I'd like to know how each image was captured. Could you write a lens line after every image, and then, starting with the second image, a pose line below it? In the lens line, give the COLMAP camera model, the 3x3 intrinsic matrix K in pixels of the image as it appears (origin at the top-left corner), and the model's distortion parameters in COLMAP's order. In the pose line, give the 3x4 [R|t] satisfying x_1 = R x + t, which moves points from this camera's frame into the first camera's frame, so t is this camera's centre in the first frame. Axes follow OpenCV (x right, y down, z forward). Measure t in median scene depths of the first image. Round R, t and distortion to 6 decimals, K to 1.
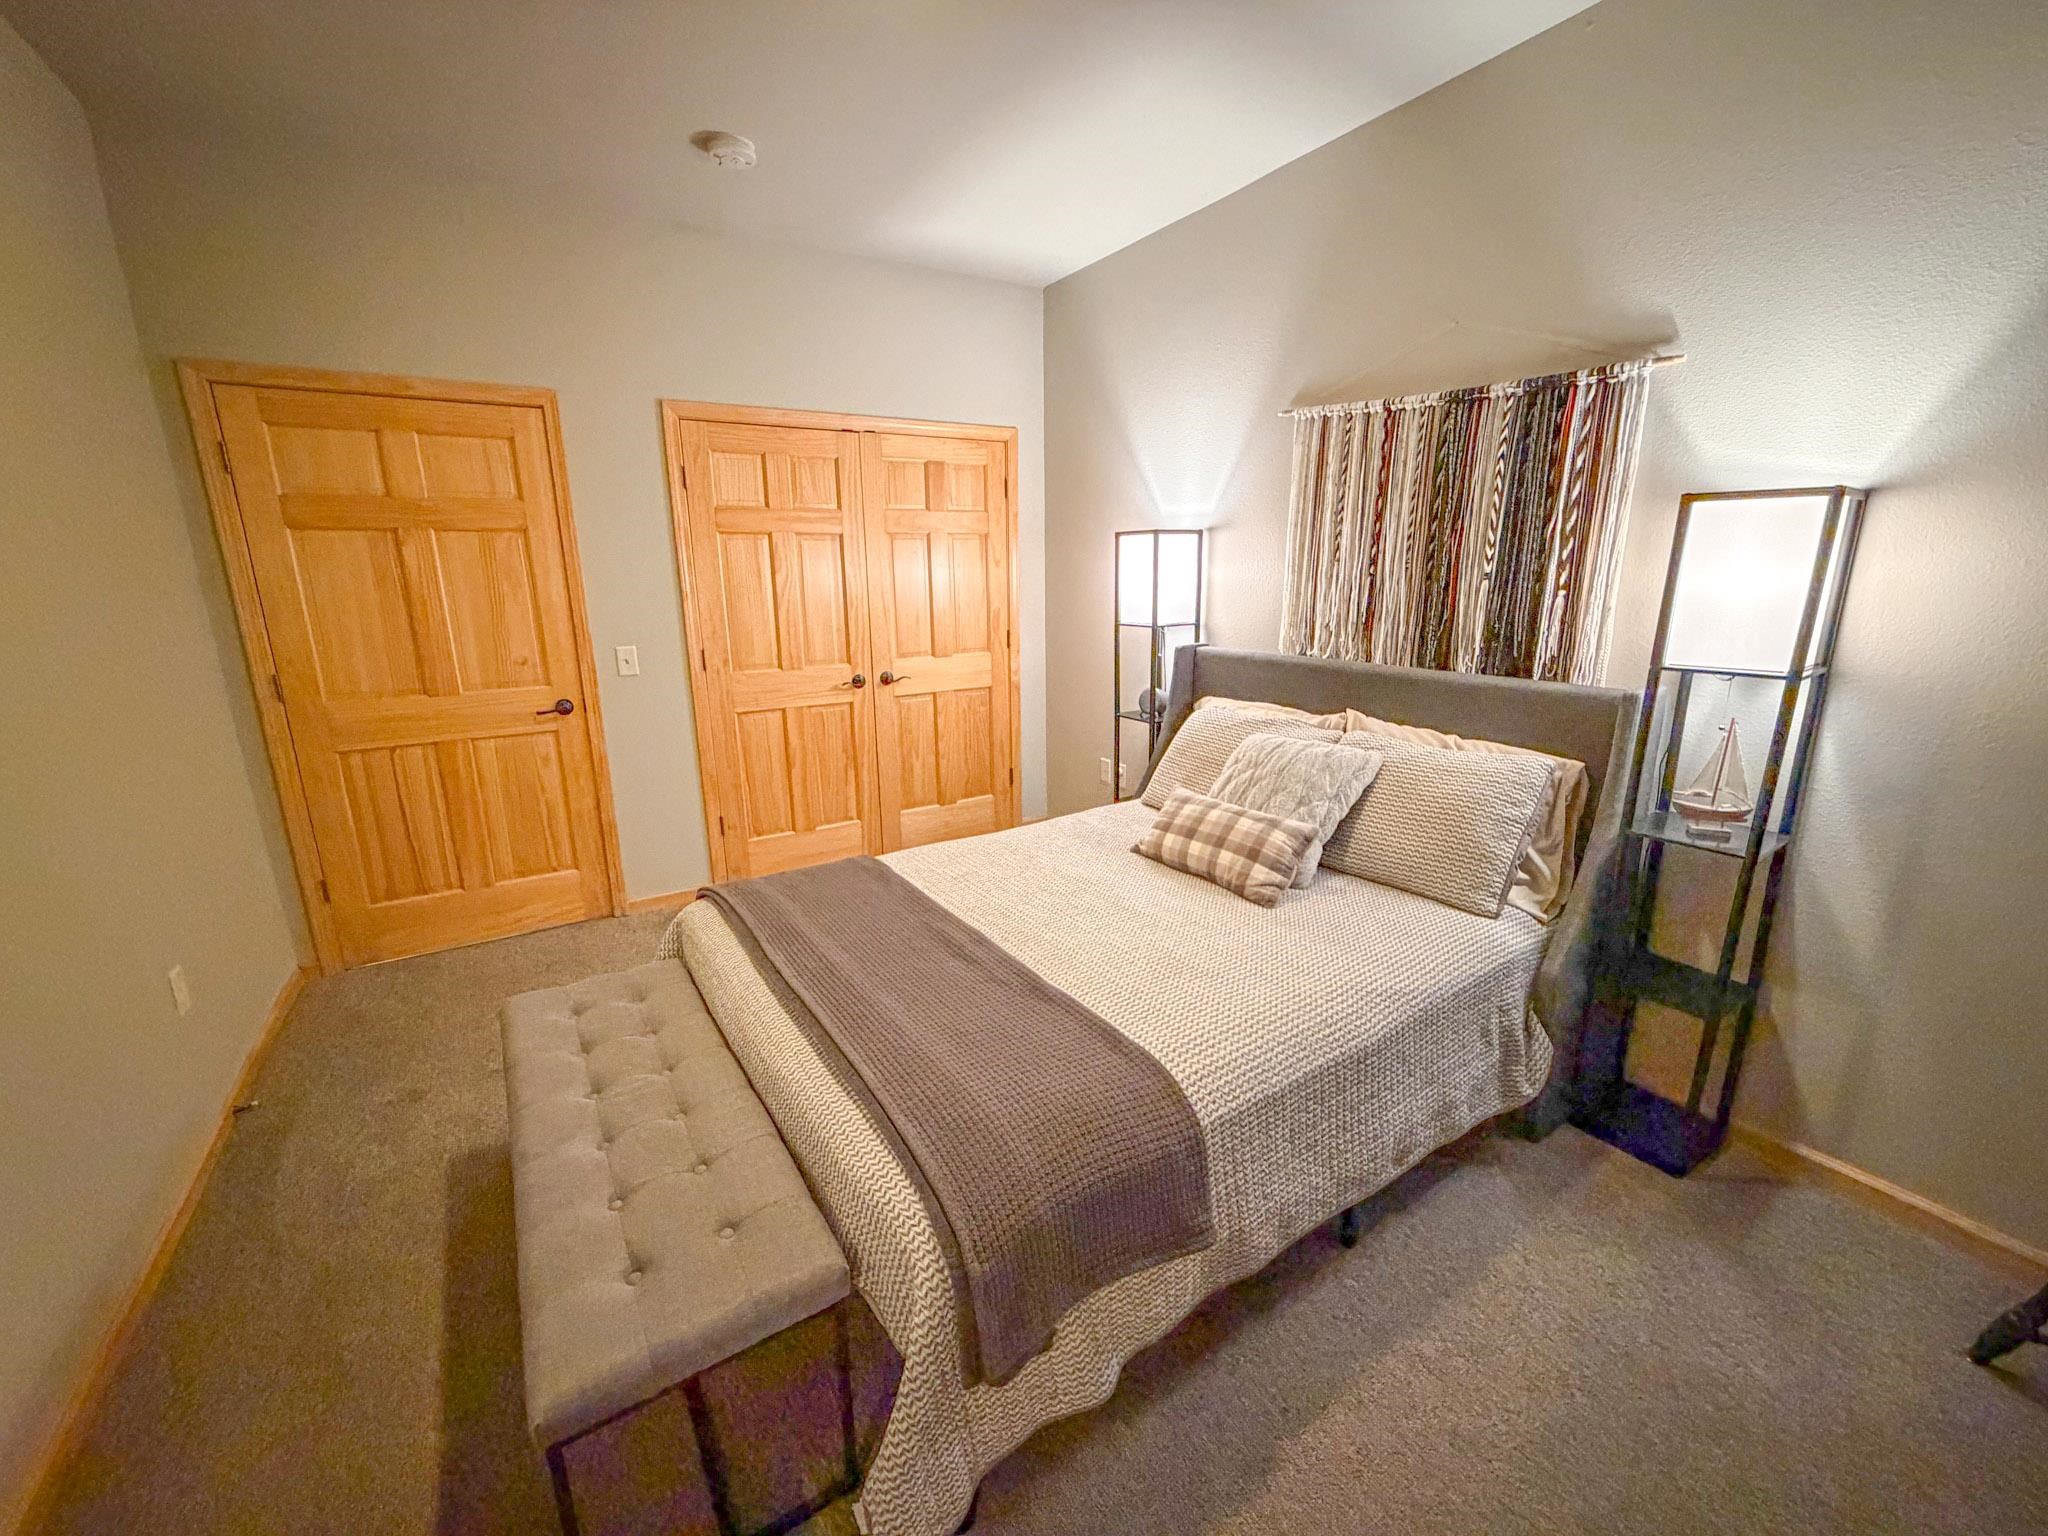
lens RADIAL K [[817.3, 0, 1016.7], [0, 817.3, 768.8], [0, 0, 1]] dist [-0.001528, 0.000428]
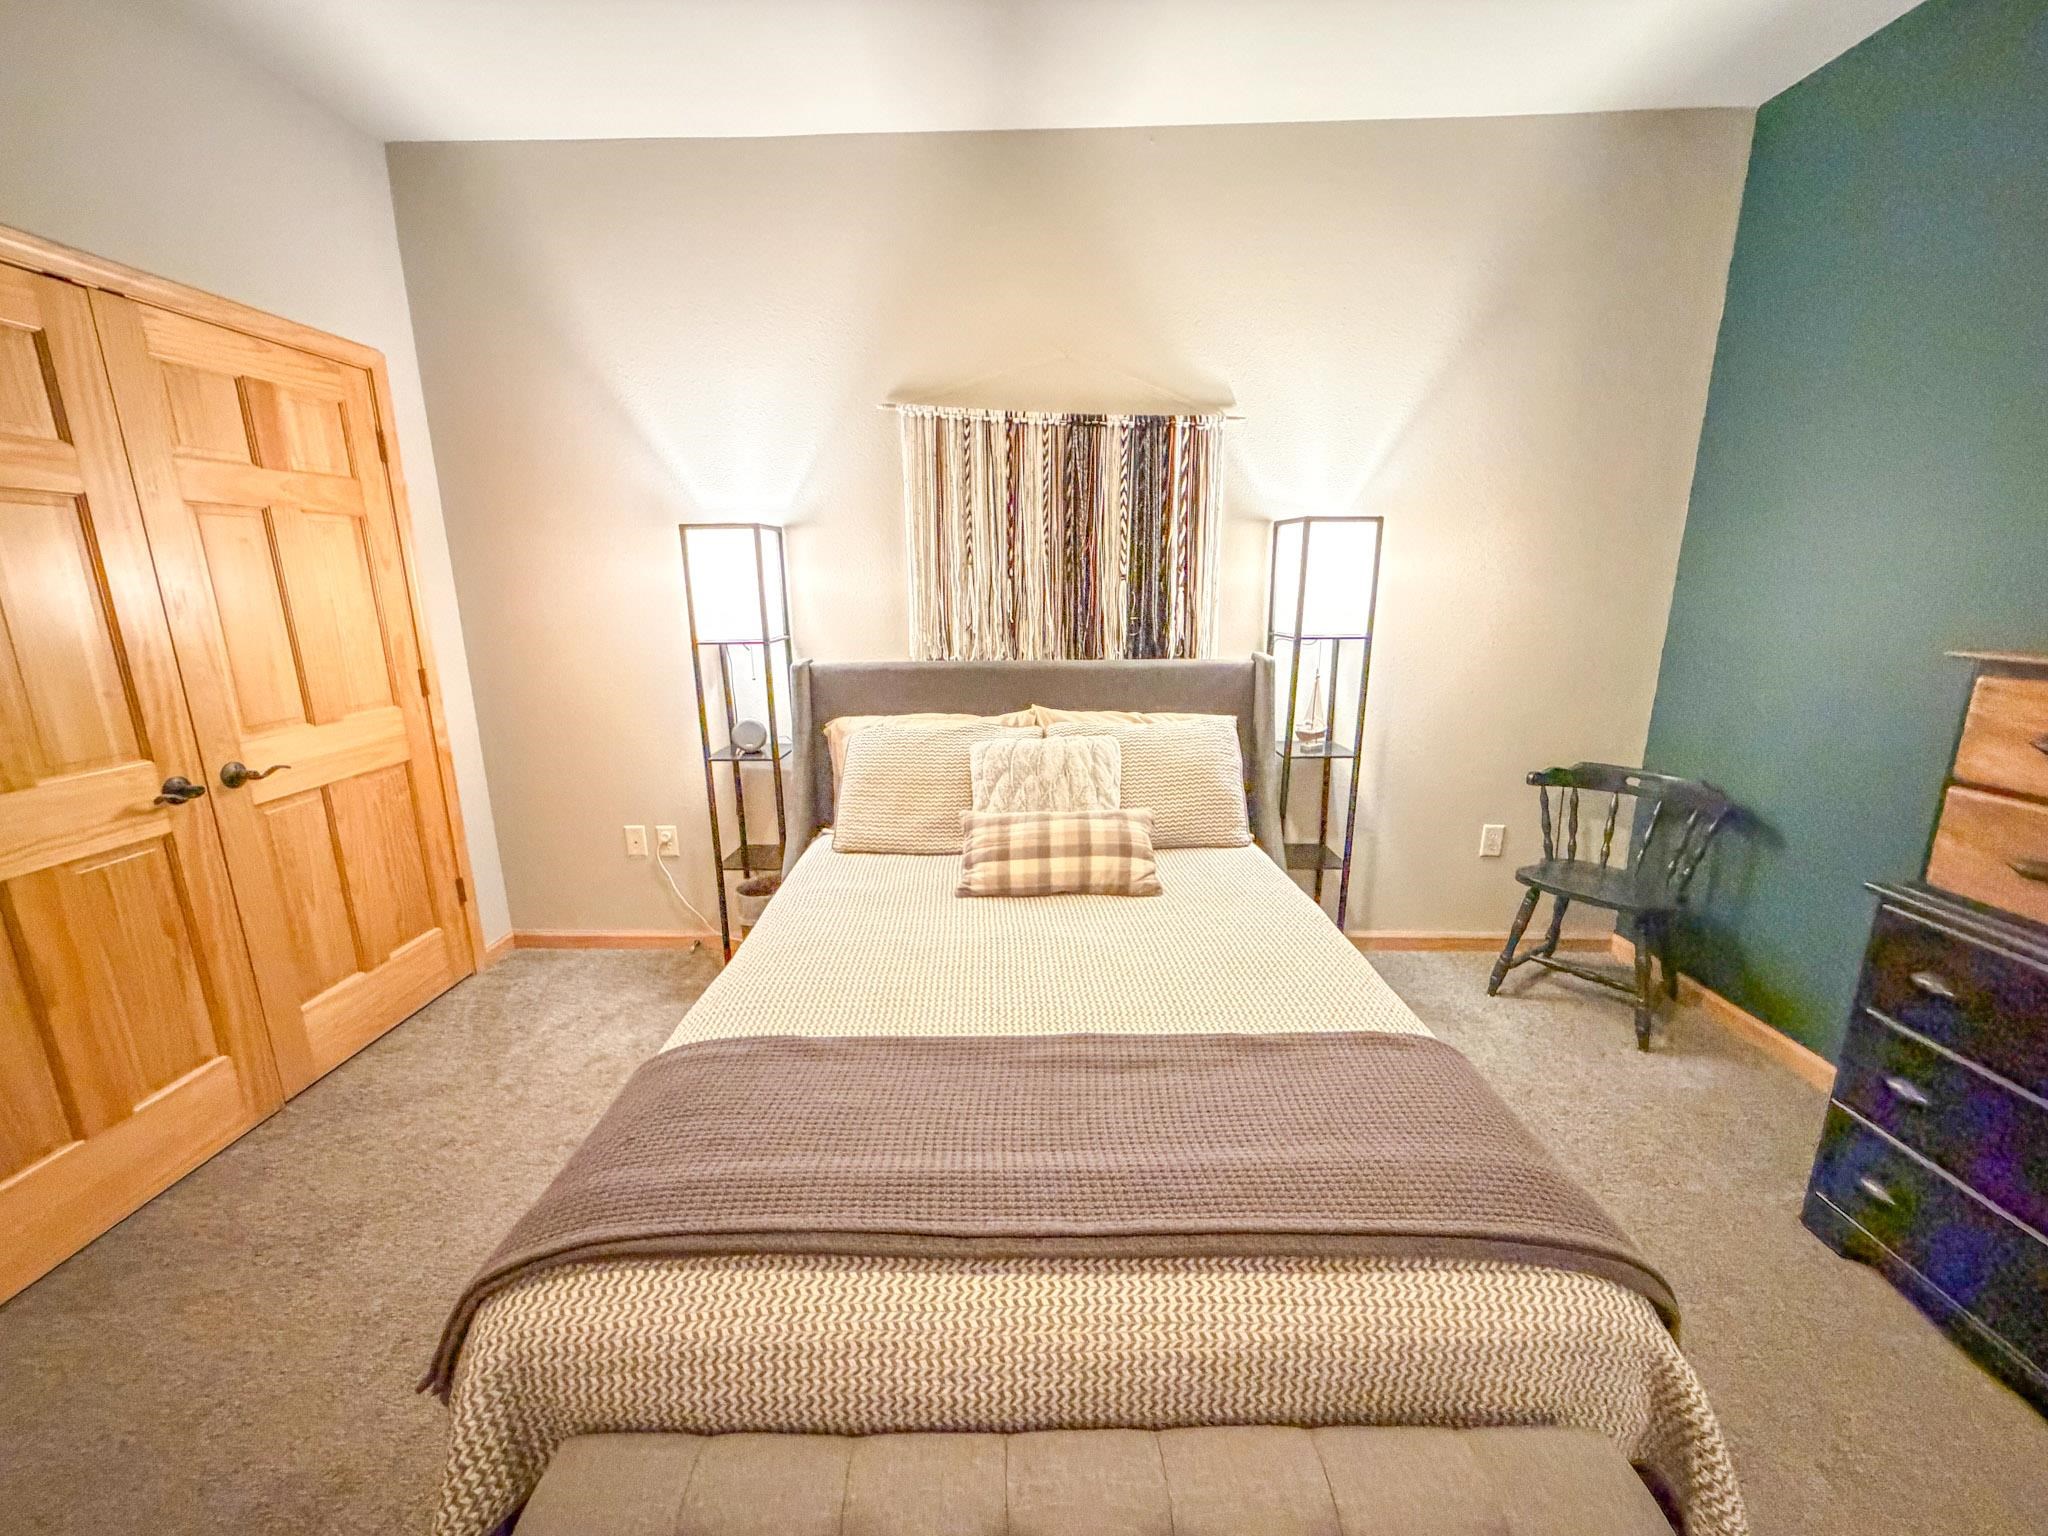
lens RADIAL K [[817.3, 0, 1016.7], [0, 817.3, 768.8], [0, 0, 1]] dist [-0.001528, 0.000428]
pose [[0.547500, -0.183394, 0.816462, -0.440706], [0.203732, 0.975544, 0.082510, -0.077397], [-0.811626, 0.121166, 0.571474, 0.399266]]
